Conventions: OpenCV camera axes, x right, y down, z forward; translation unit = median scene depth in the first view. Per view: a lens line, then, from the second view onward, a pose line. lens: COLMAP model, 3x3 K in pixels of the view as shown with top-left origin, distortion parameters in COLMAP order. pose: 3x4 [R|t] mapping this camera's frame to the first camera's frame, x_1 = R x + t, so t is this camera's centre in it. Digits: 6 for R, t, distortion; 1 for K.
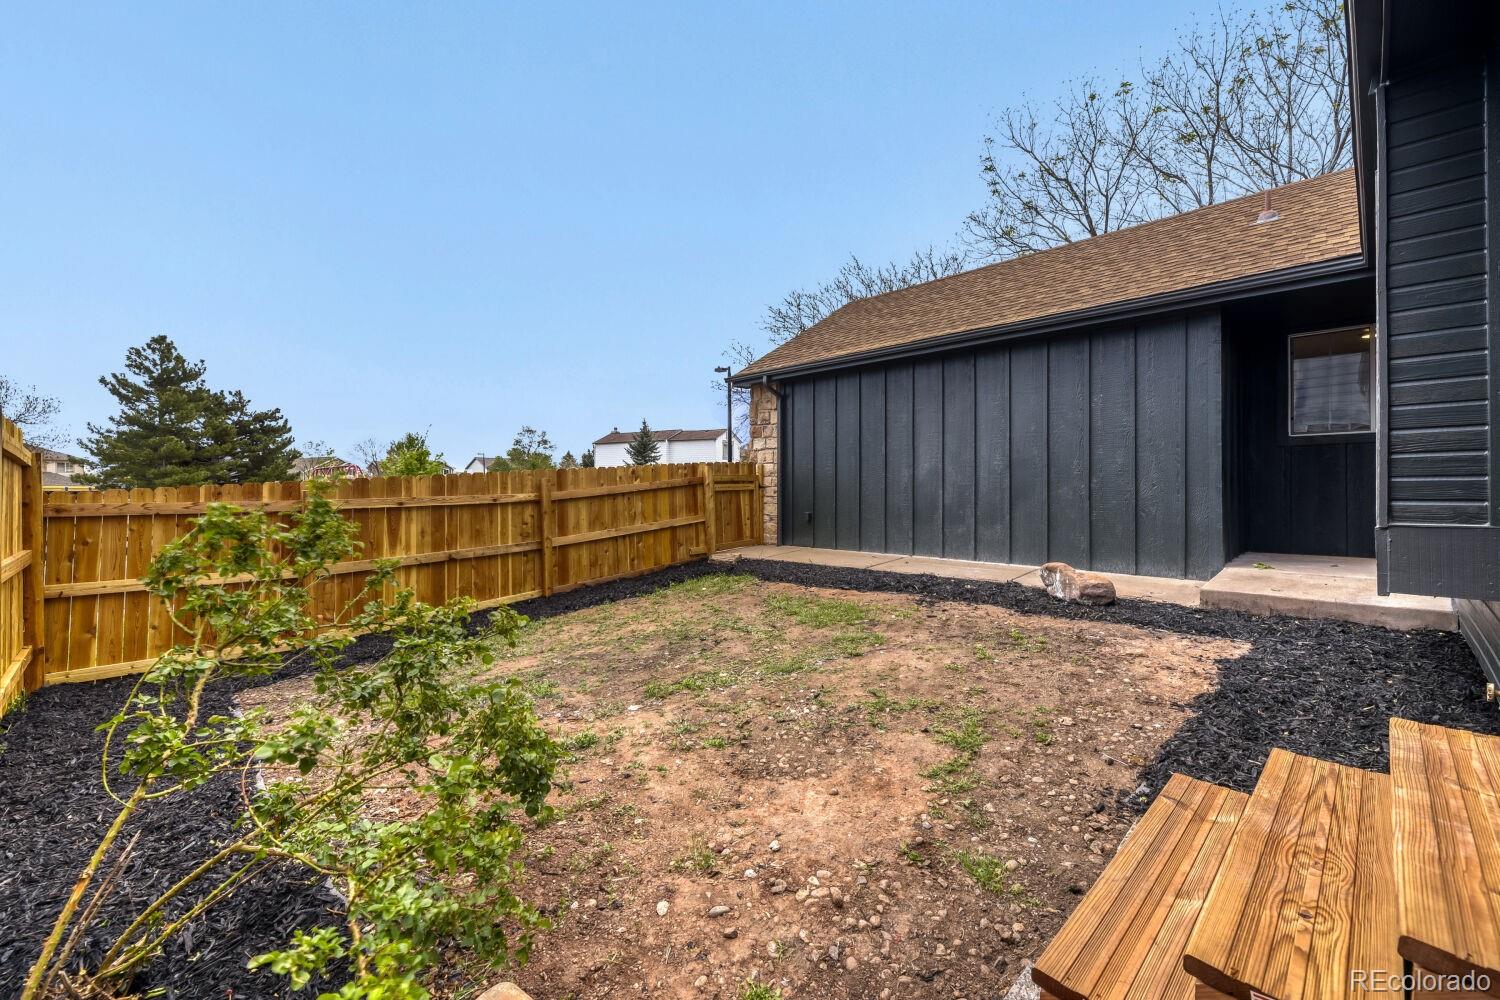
lens RADIAL K [[616.9, 0, 745.7], [0, 616.9, 495.8], [0, 0, 1]] dist [0.003605, 0.000473]
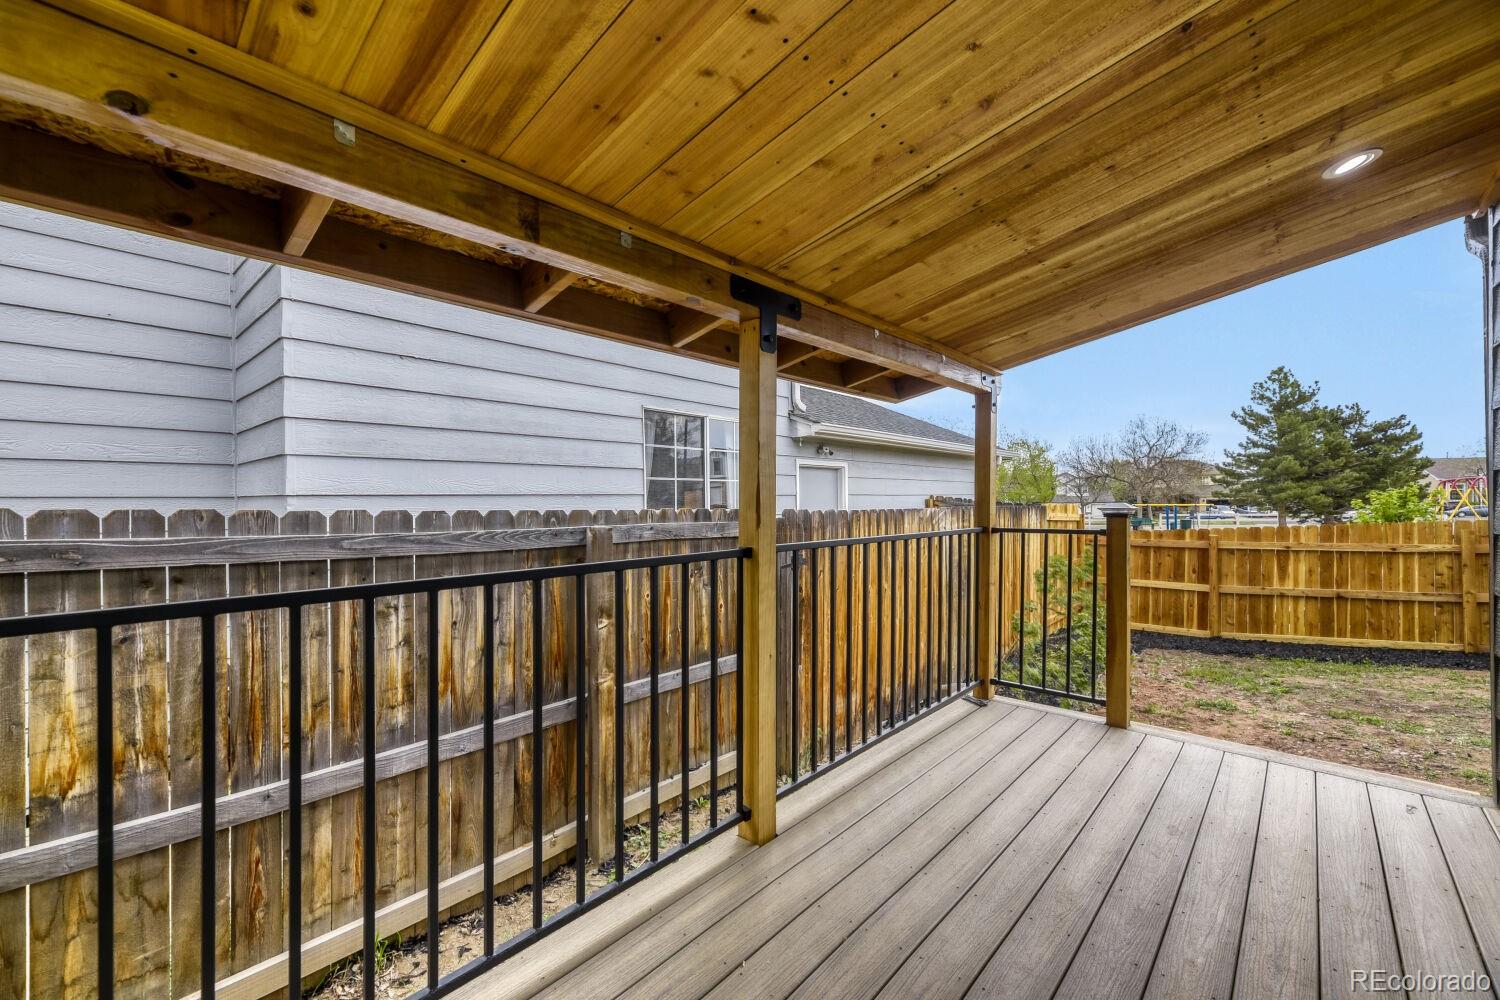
lens RADIAL K [[616.9, 0, 745.7], [0, 616.9, 495.8], [0, 0, 1]] dist [0.003605, 0.000473]
pose [[0.058927, -0.003851, -0.998255, 0.134349], [-0.002127, 0.999990, -0.003984, -0.017530], [0.998260, 0.002358, 0.058919, -0.042786]]
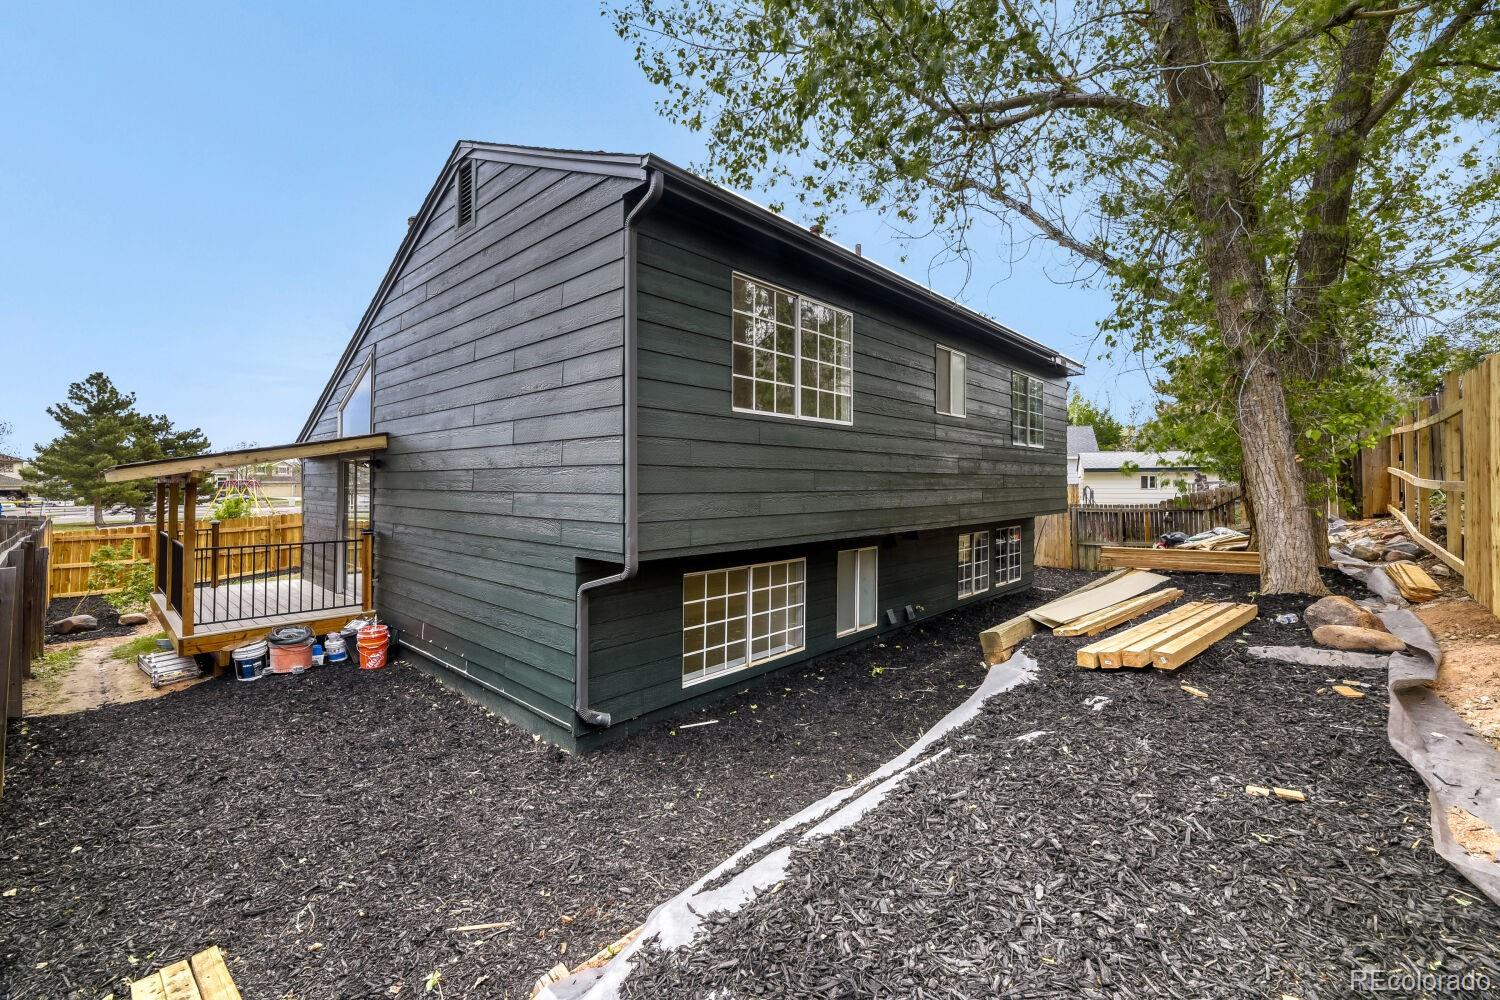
lens RADIAL K [[619.1, 0, 744.1], [0, 619.1, 481.7], [0, 0, 1]] dist [-0.000469, -0.000056]
pose [[0.998698, 0.004340, 0.050829, 0.299223], [-0.003801, 0.999935, -0.010712, -0.034564], [-0.050872, 0.010505, 0.998650, -0.315034]]
